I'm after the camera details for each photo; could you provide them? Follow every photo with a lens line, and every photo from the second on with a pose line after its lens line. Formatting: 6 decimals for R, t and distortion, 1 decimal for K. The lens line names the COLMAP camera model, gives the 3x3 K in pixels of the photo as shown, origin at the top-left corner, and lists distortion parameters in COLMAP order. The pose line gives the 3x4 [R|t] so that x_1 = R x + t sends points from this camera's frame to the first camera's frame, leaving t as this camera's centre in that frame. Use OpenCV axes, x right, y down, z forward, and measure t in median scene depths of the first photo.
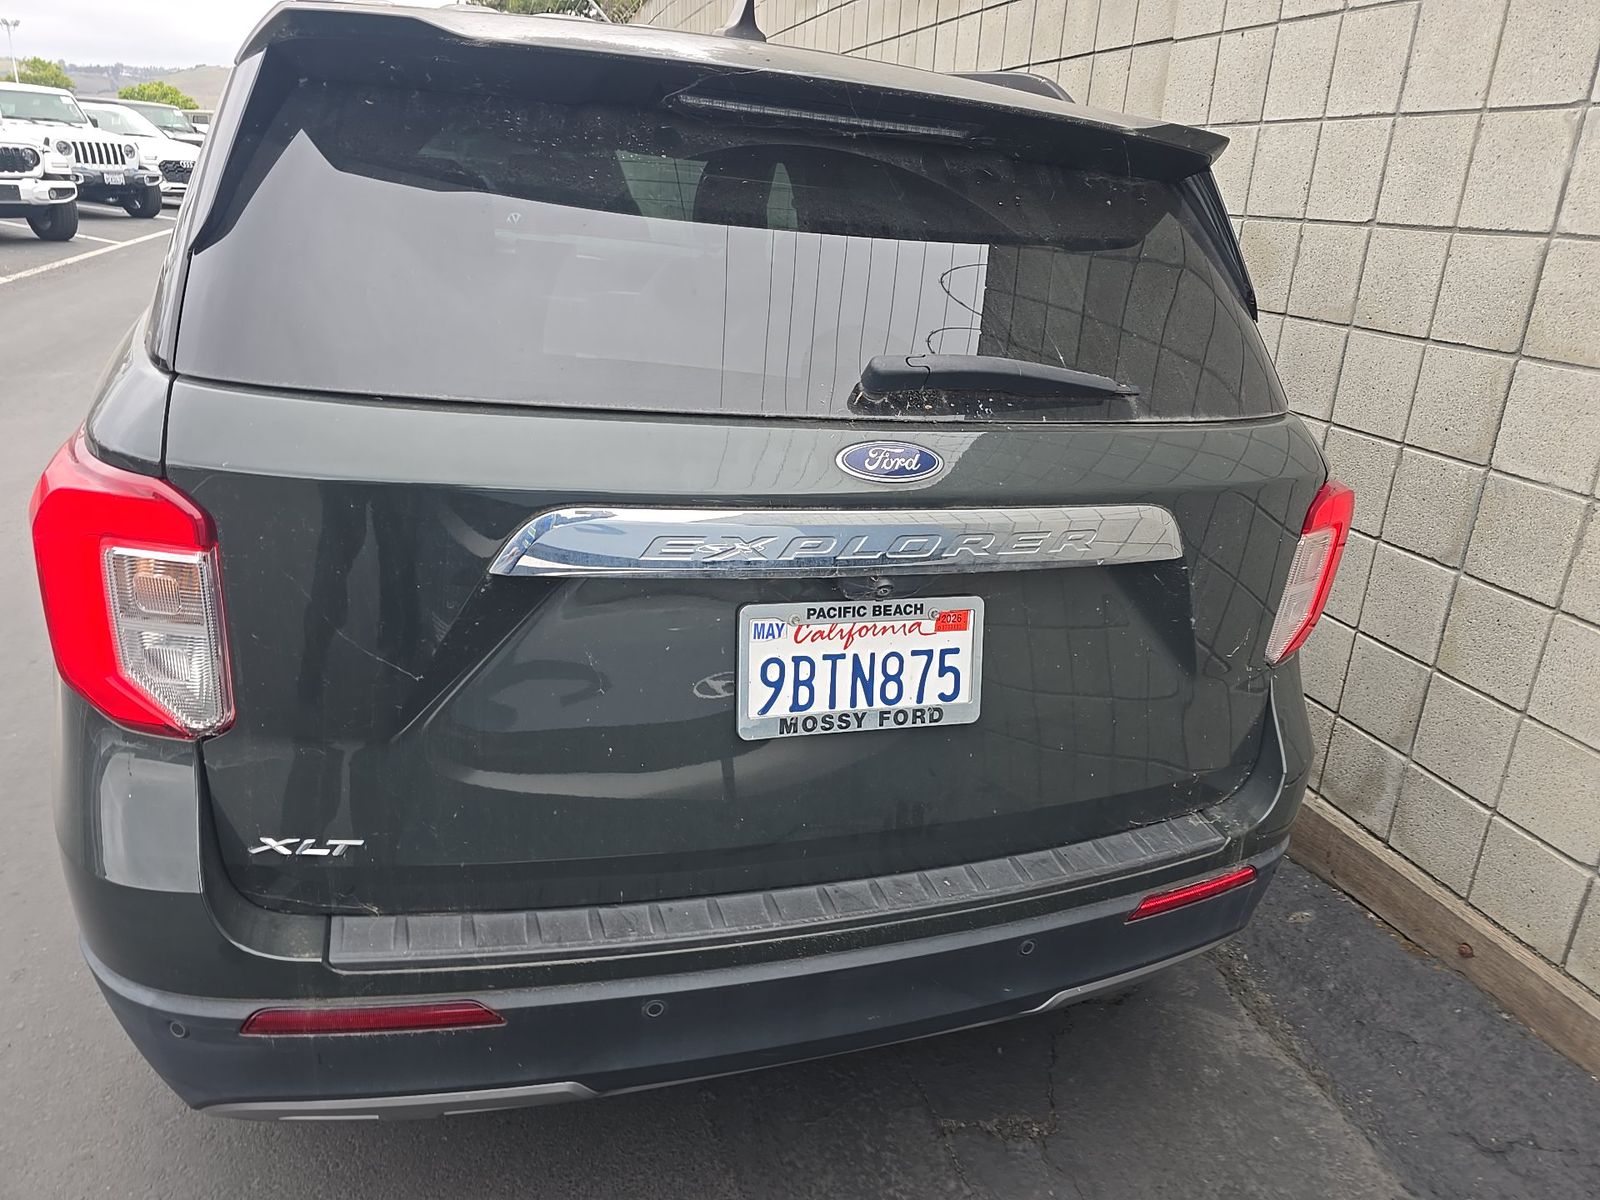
lens RADIAL K [[1072.0, 0, 801.2], [0, 1072.0, 602.5], [0, 0, 1]] dist [0.053548, -0.036240]
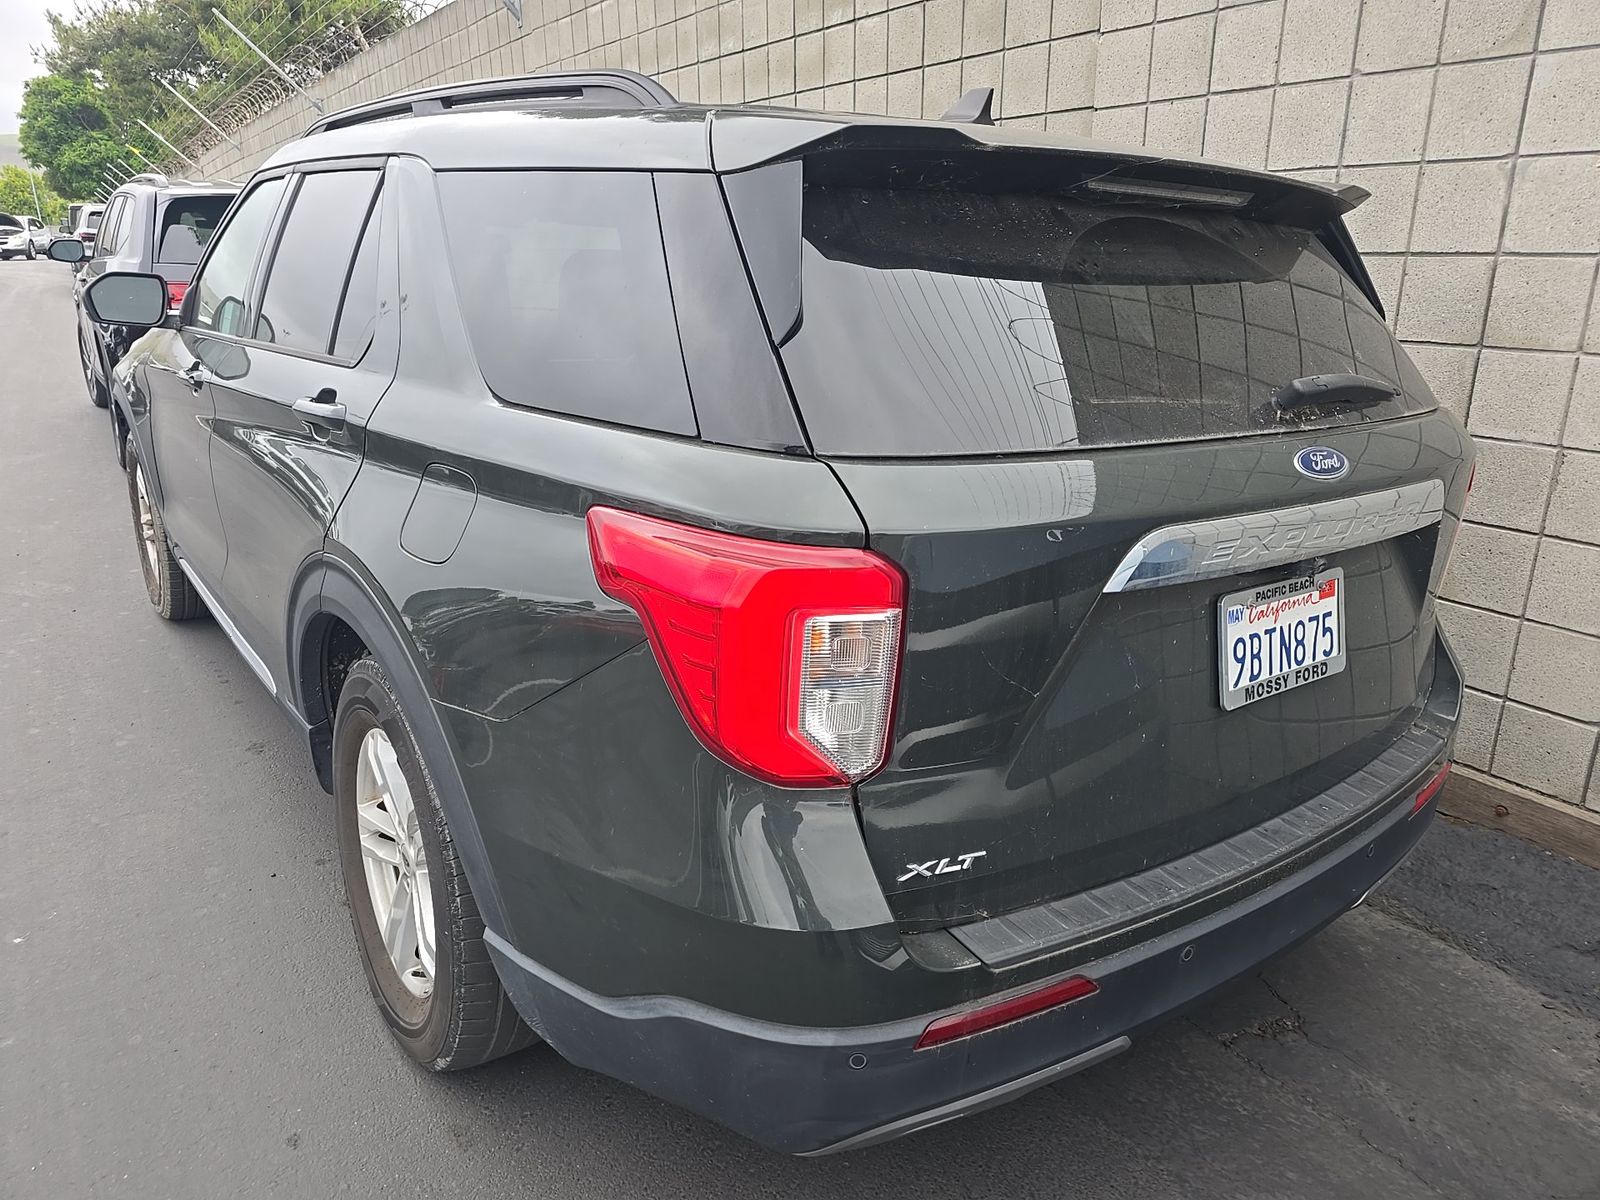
lens RADIAL K [[1072.0, 0, 801.3], [0, 1072.0, 604.3], [0, 0, 1]] dist [0.053548, -0.036240]
pose [[0.951603, -0.143372, 0.271838, -0.775856], [0.153171, 0.988085, -0.015063, -0.040185], [-0.266440, 0.055972, 0.962225, -0.029907]]
